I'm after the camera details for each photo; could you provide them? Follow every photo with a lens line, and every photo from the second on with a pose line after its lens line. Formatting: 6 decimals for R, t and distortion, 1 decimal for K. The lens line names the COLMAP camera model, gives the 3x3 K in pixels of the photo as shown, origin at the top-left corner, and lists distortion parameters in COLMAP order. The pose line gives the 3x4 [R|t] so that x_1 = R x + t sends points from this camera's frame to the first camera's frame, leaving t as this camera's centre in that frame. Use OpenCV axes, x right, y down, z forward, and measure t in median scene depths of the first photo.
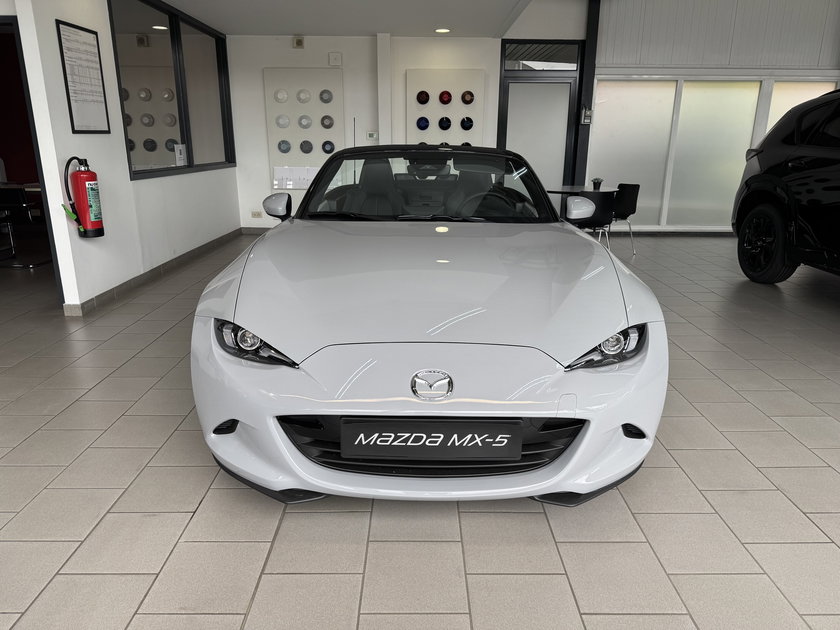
lens RADIAL K [[595.7, 0, 420.6], [0, 595.7, 314.4], [0, 0, 1]] dist [0.033992, -0.053808]
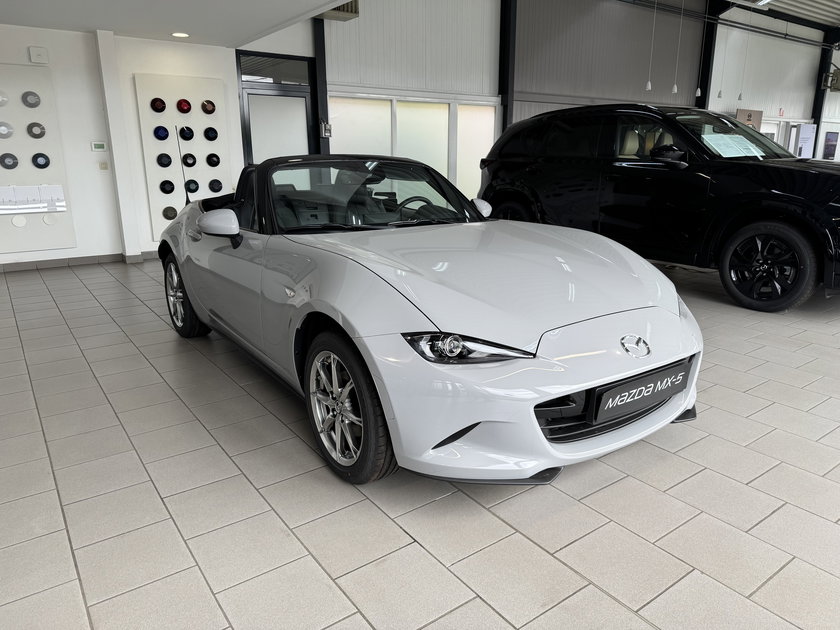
lens RADIAL K [[595.7, 0, 422.0], [0, 595.7, 313.2], [0, 0, 1]] dist [0.033992, -0.053808]
pose [[0.815270, -0.152499, 0.558641, -0.343436], [0.164909, 0.985898, 0.028467, -0.019176], [-0.555104, 0.068917, 0.828921, 0.076765]]
